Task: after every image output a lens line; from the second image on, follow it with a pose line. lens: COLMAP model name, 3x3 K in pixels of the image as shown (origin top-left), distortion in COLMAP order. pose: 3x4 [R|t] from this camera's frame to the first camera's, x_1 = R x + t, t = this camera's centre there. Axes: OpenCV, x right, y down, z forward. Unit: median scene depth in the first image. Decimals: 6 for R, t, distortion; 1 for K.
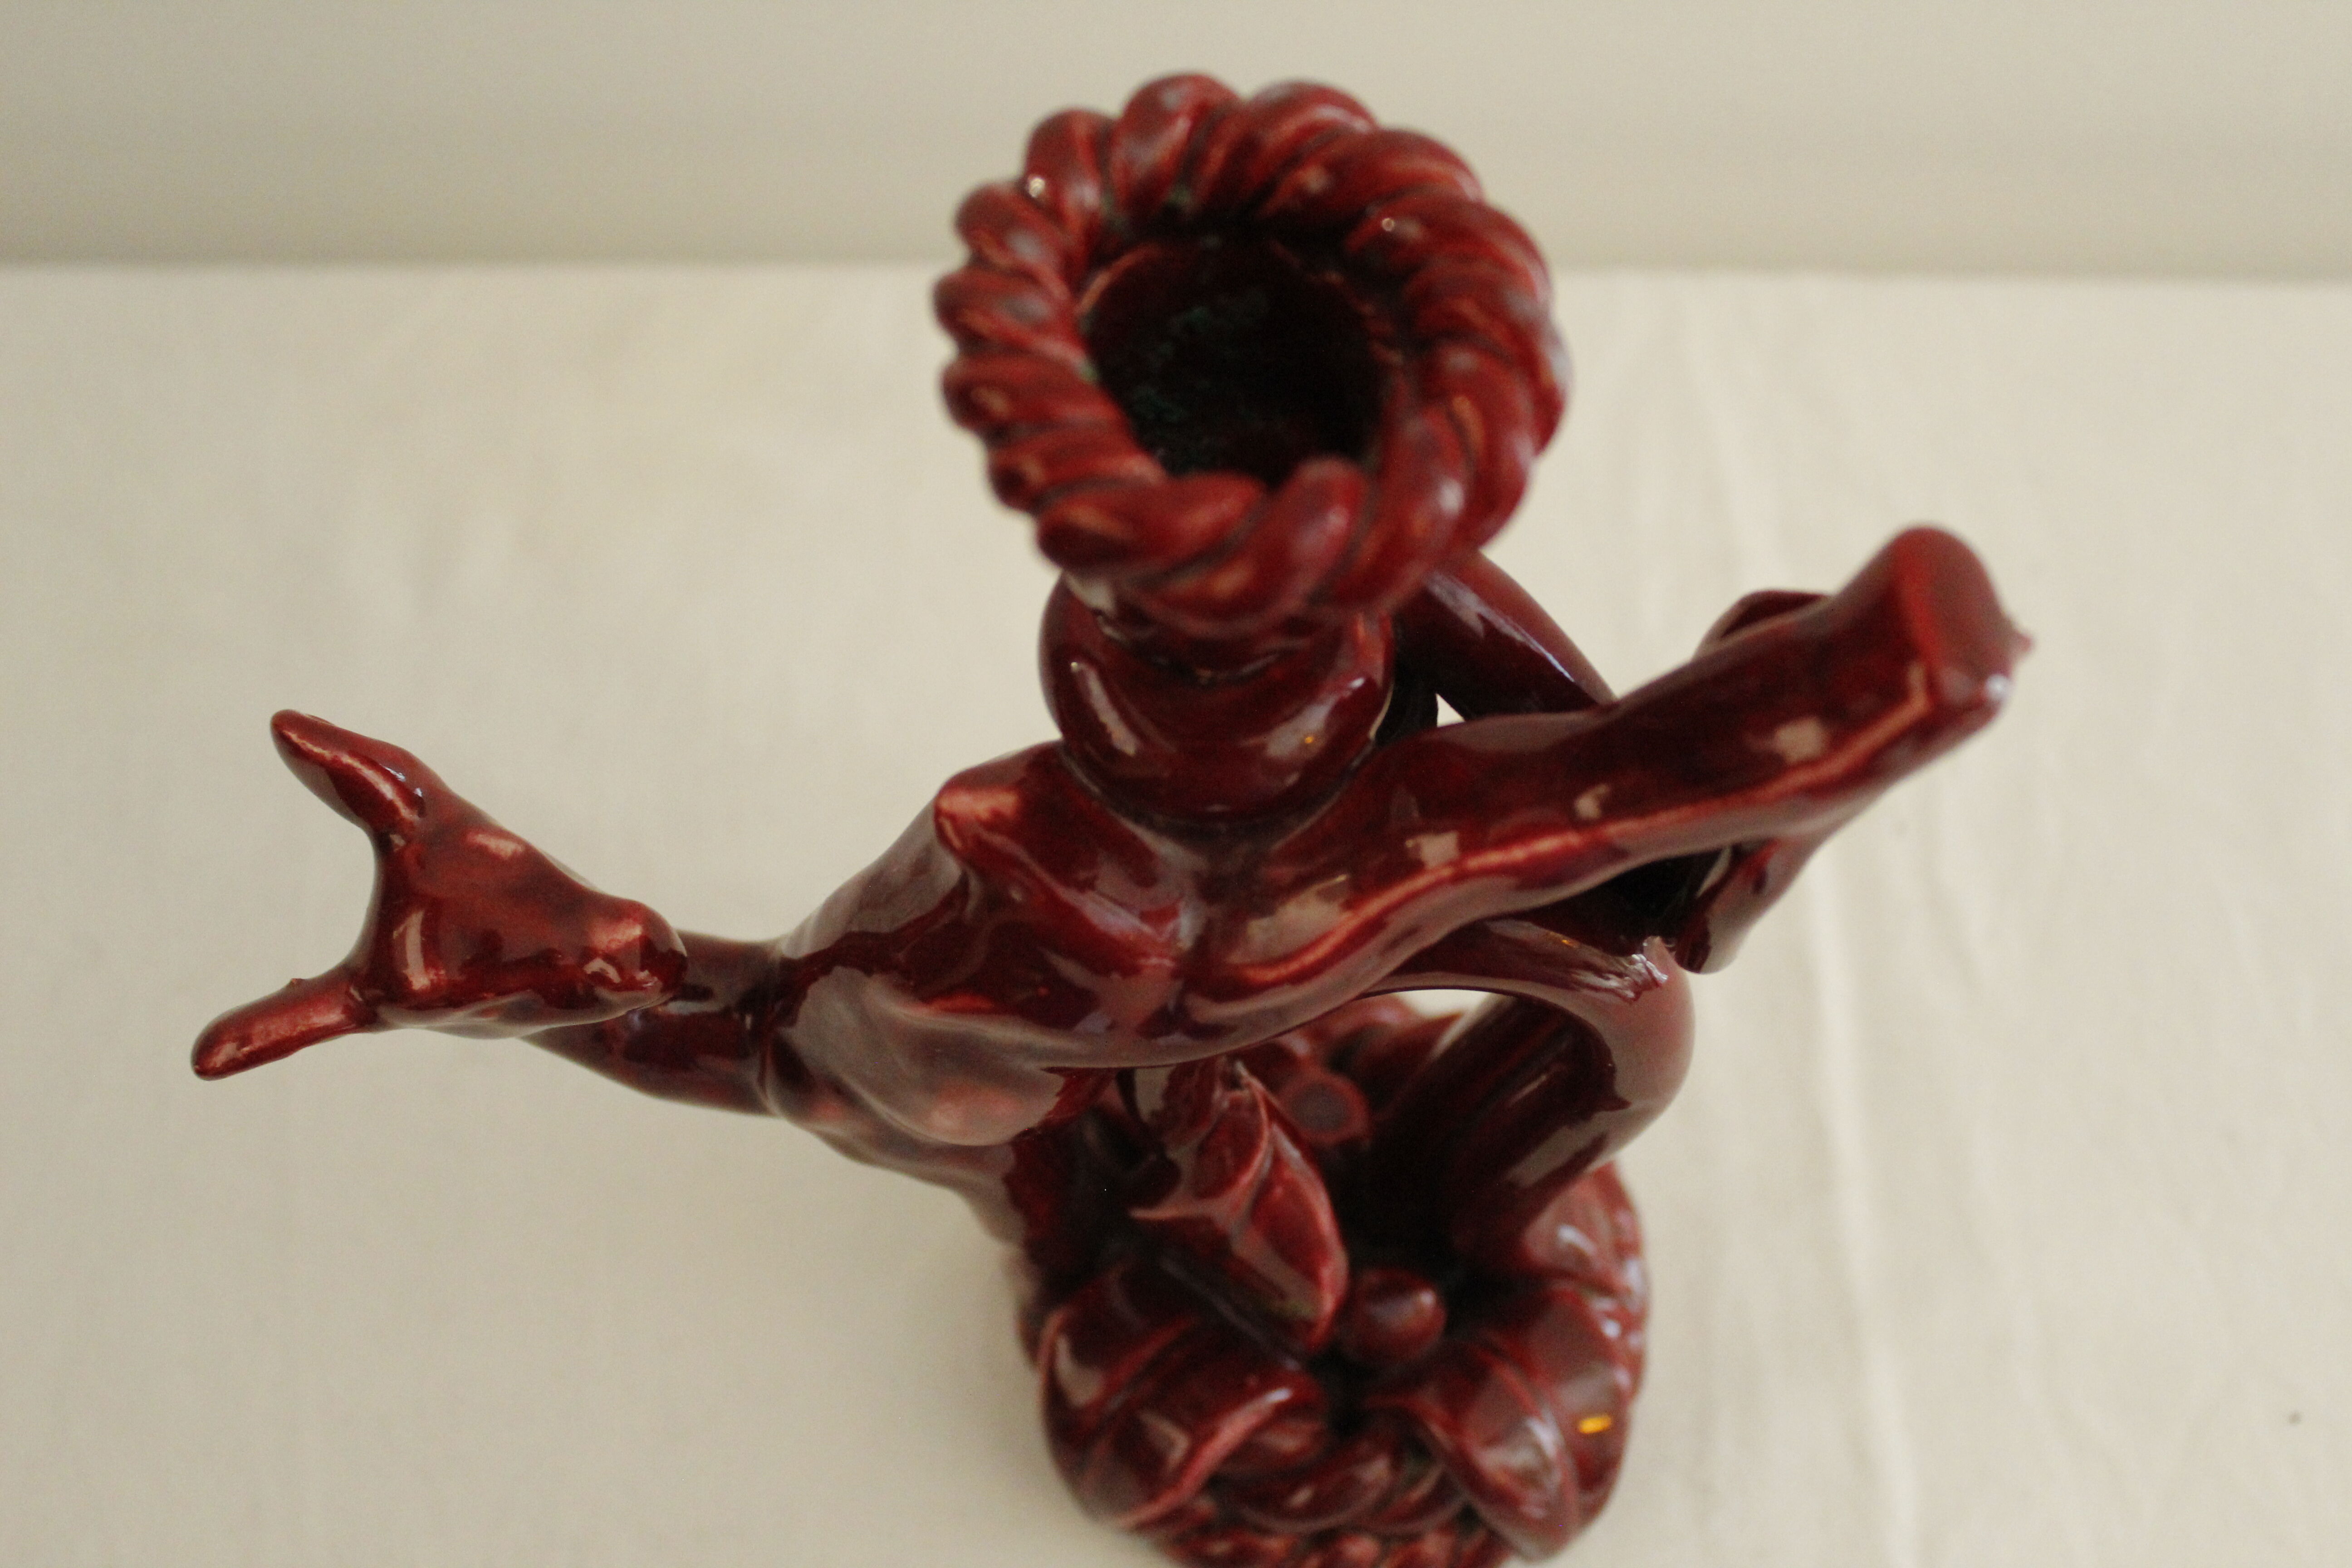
lens RADIAL K [[2907.9, 0, 1176.0], [0, 2907.9, 784.0], [0, 0, 1]] dist [0.004040, 0.016680]
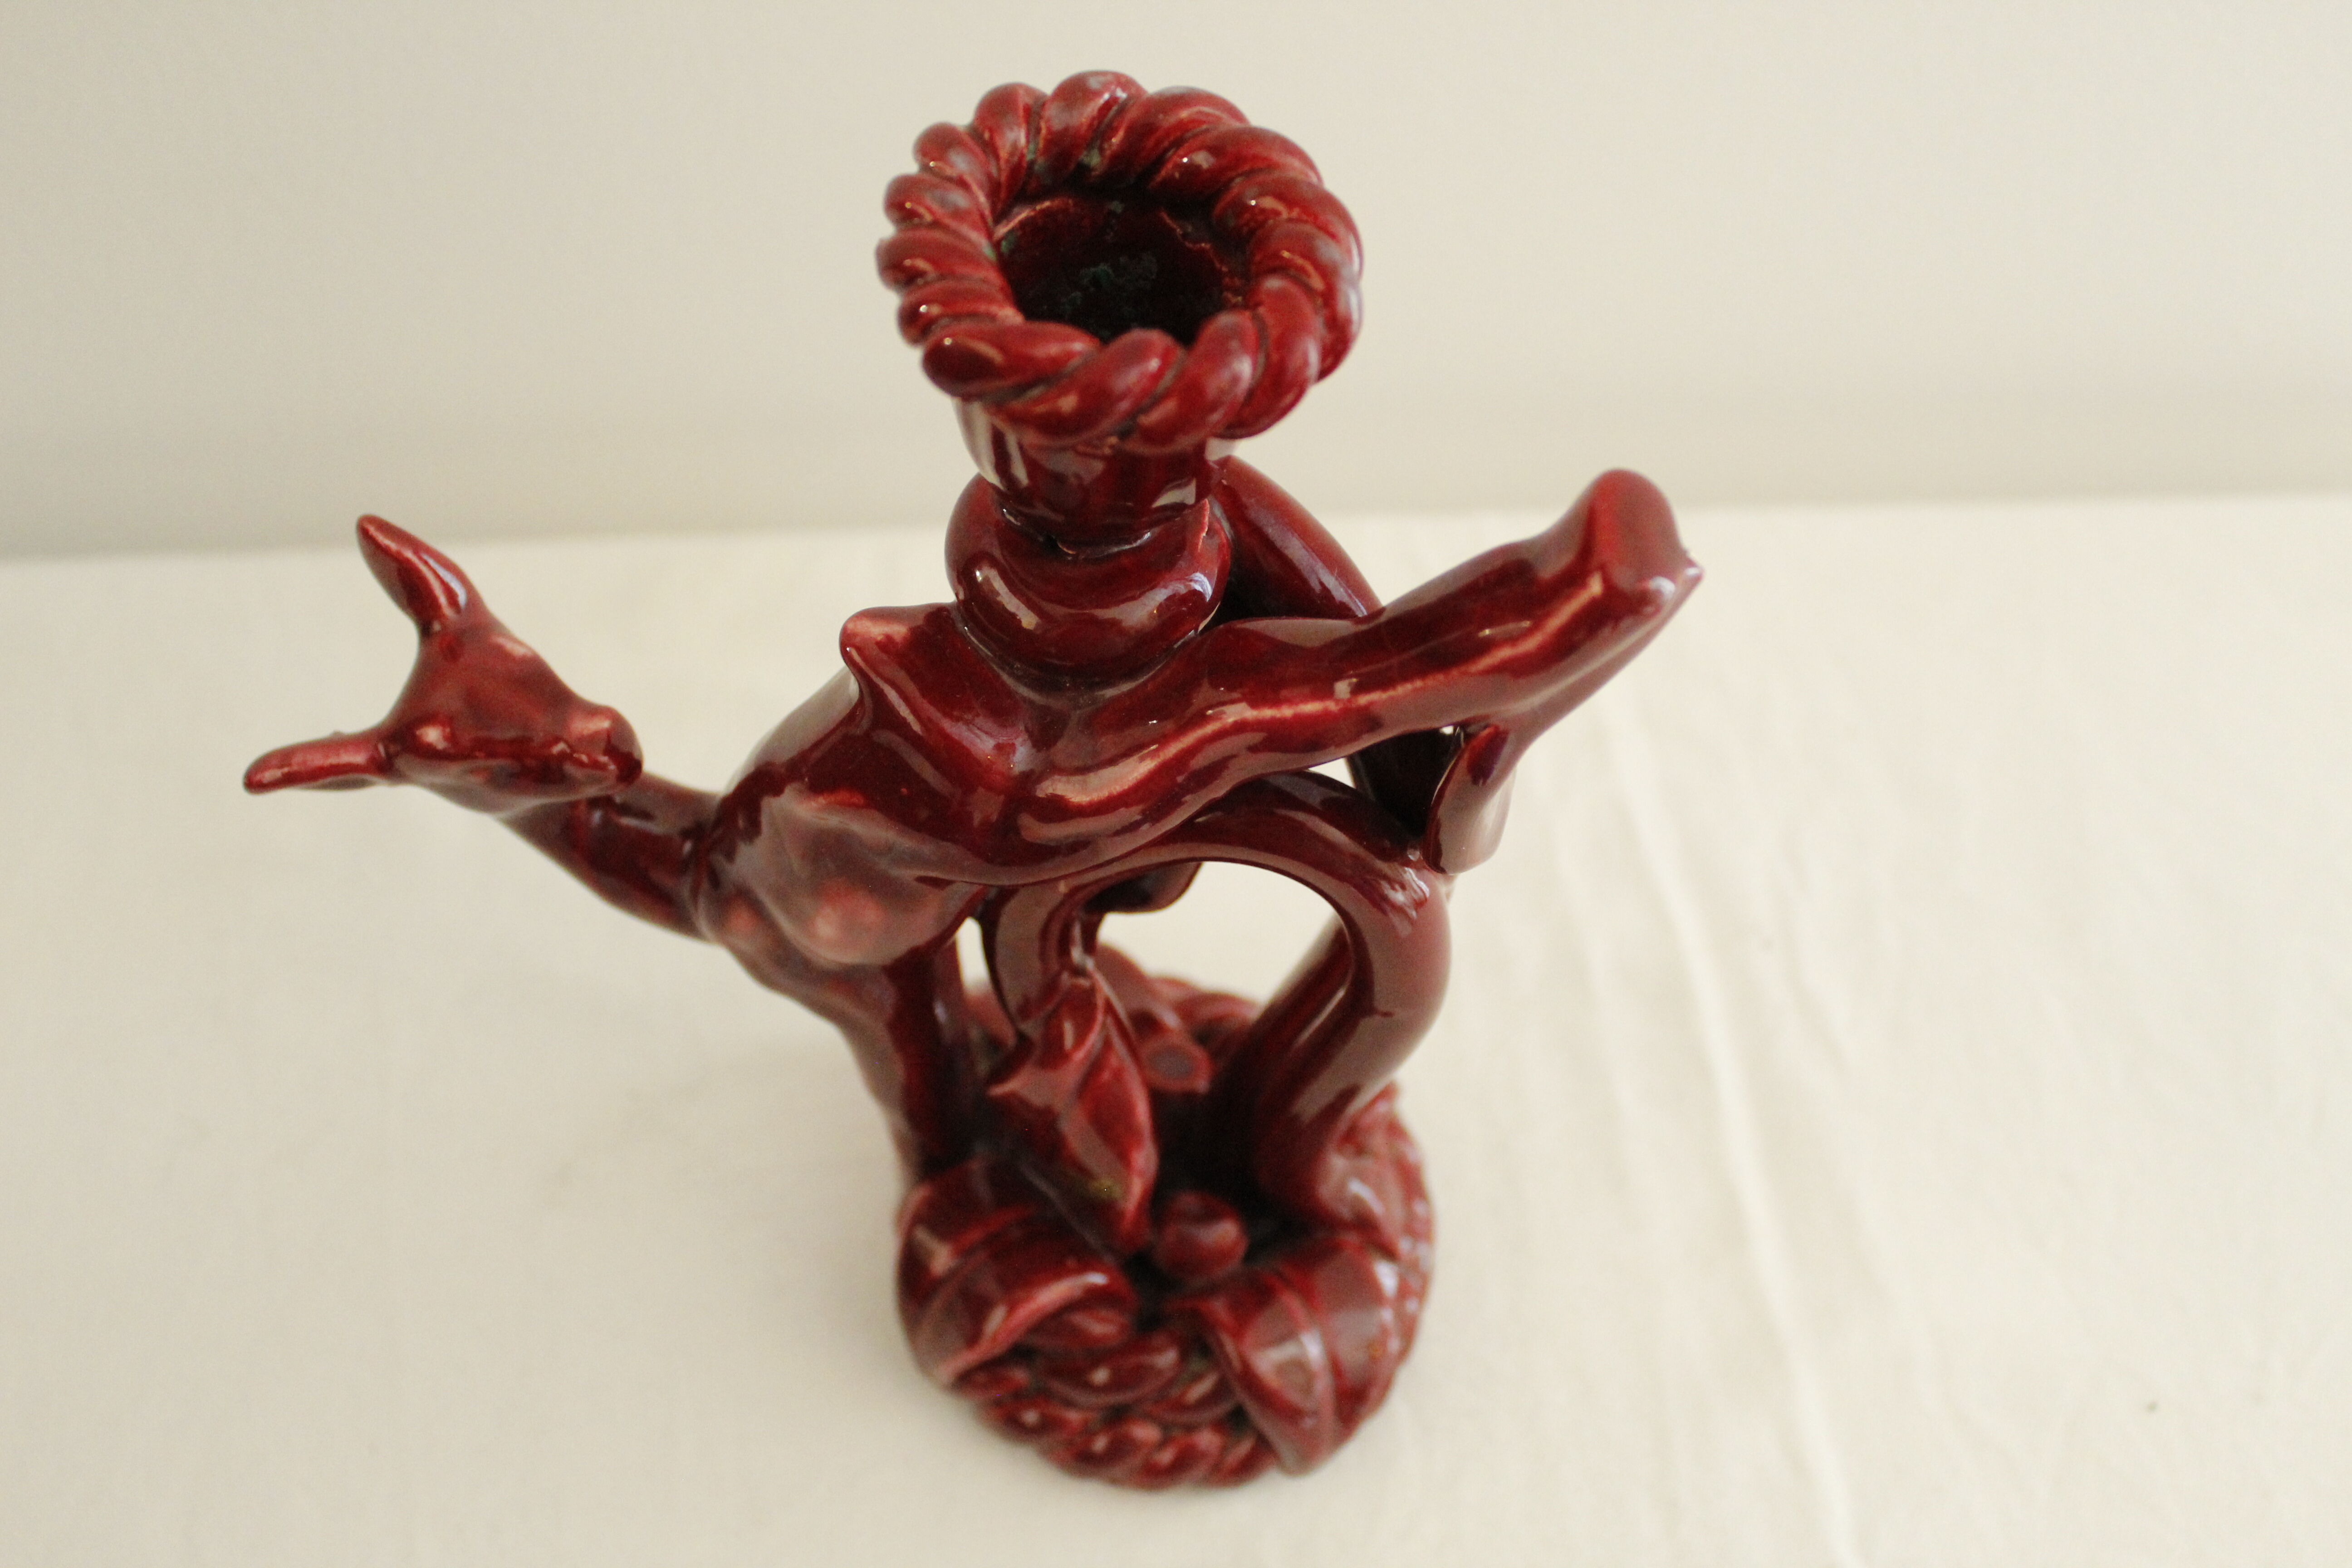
lens RADIAL K [[2581.0, 0, 1176.0], [0, 2581.0, 784.0], [0, 0, 1]] dist [-0.009275, -0.006985]
pose [[0.986897, 0.145205, -0.070356, 0.142916], [-0.154750, 0.975249, -0.157930, 0.220369], [0.045683, 0.166748, 0.984941, -0.078970]]
